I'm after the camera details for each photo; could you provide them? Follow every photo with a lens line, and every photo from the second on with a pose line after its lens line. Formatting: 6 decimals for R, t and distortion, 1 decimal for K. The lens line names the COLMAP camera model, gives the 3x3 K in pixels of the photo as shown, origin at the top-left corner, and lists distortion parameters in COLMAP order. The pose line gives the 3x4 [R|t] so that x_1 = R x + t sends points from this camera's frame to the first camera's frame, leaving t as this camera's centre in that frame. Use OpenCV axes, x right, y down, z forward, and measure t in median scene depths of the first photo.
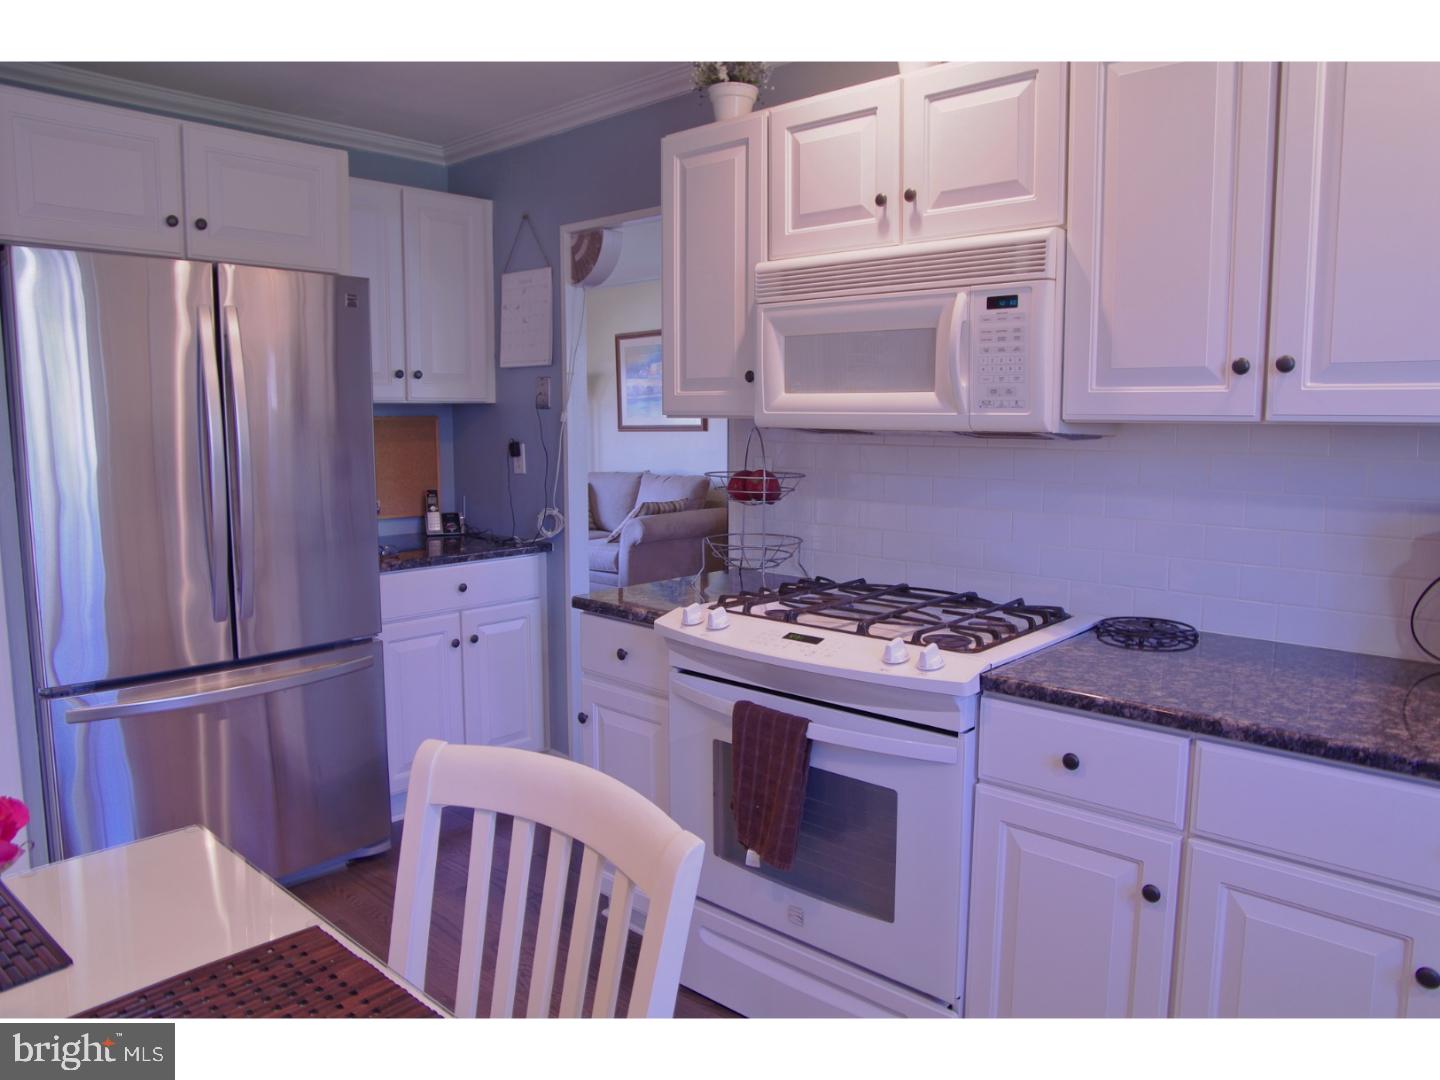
lens RADIAL K [[1021.1, 0, 721.7], [0, 1021.1, 538.0], [0, 0, 1]] dist [-0.038573, 0.012624]
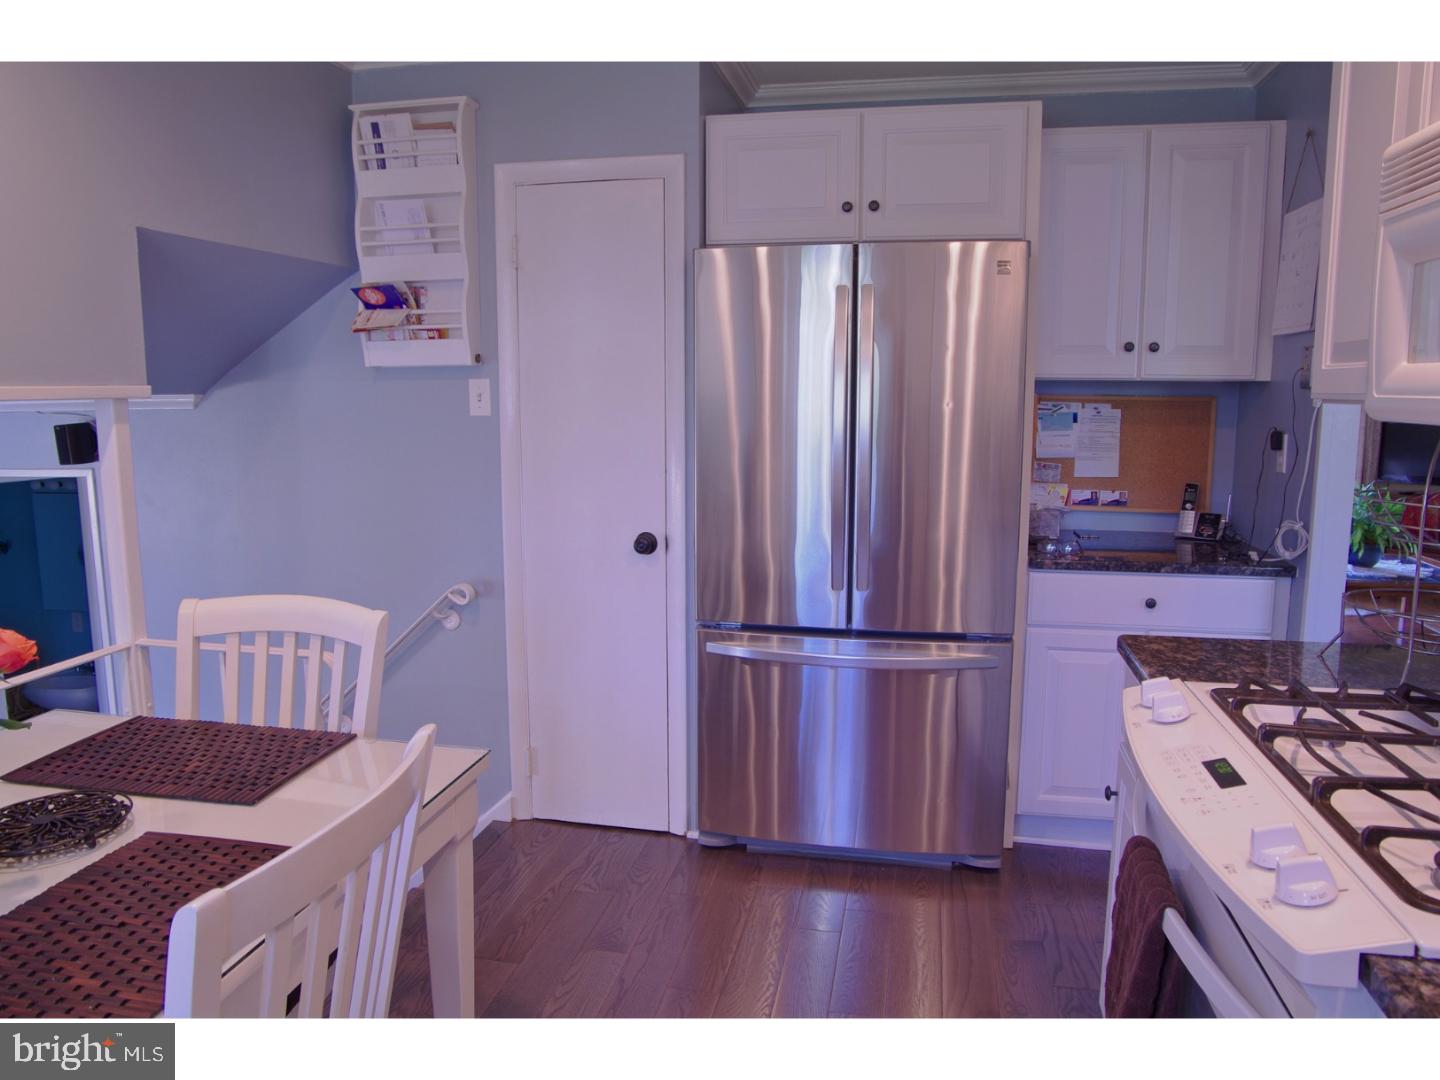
lens RADIAL K [[1021.1, 0, 721.8], [0, 1021.1, 536.3], [0, 0, 1]] dist [-0.038573, 0.012624]
pose [[0.532896, 0.122796, -0.837224, 0.226115], [-0.107150, 0.991242, 0.077184, -0.029052], [0.839369, 0.048578, 0.541386, 0.233808]]
